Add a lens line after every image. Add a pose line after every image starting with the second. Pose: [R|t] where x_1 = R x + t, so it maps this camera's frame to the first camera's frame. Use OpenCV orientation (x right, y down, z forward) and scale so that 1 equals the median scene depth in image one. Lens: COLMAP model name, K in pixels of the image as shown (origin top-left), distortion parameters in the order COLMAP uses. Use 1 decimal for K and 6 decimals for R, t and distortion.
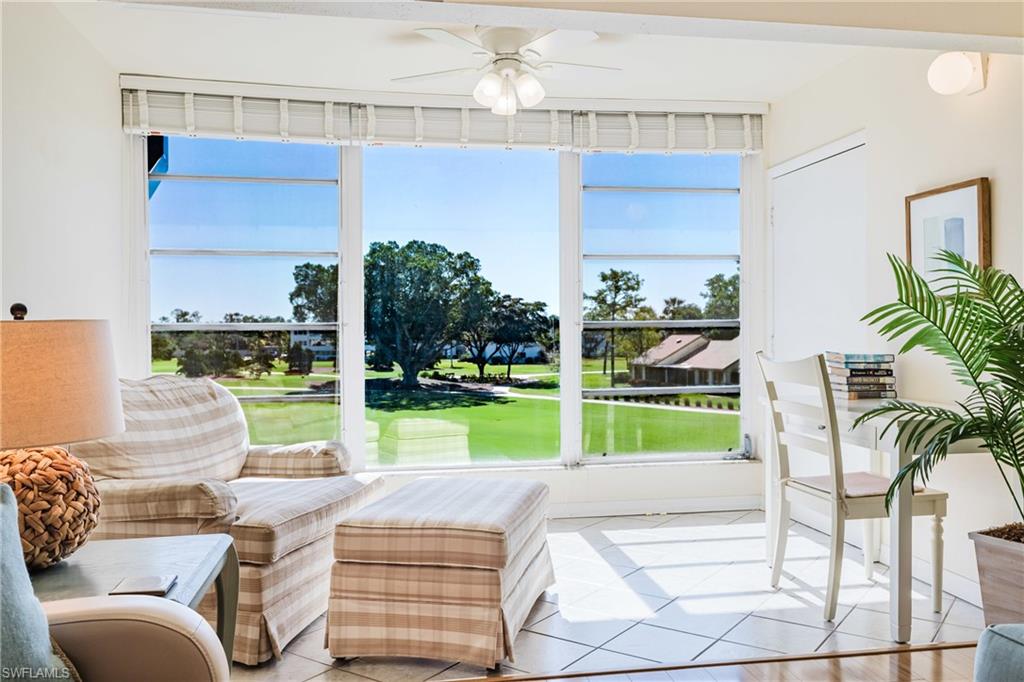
lens RADIAL K [[871.4, 0, 511.0], [0, 871.4, 341.5], [0, 0, 1]] dist [0.061946, -0.000749]
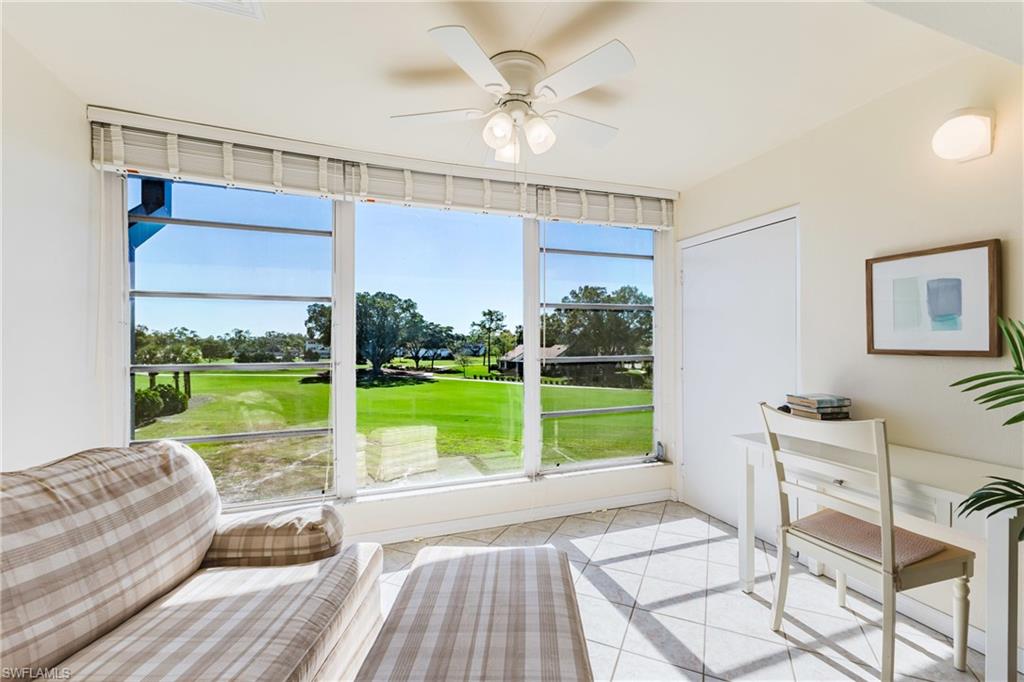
lens RADIAL K [[441.9, 0, 513.6], [0, 441.9, 341.2], [0, 0, 1]] dist [0.013429, -0.001192]
pose [[0.982249, 0.002706, 0.187563, -0.075649], [-0.000932, 0.999954, -0.009547, -0.041362], [-0.187580, 0.009203, 0.982206, 0.402697]]
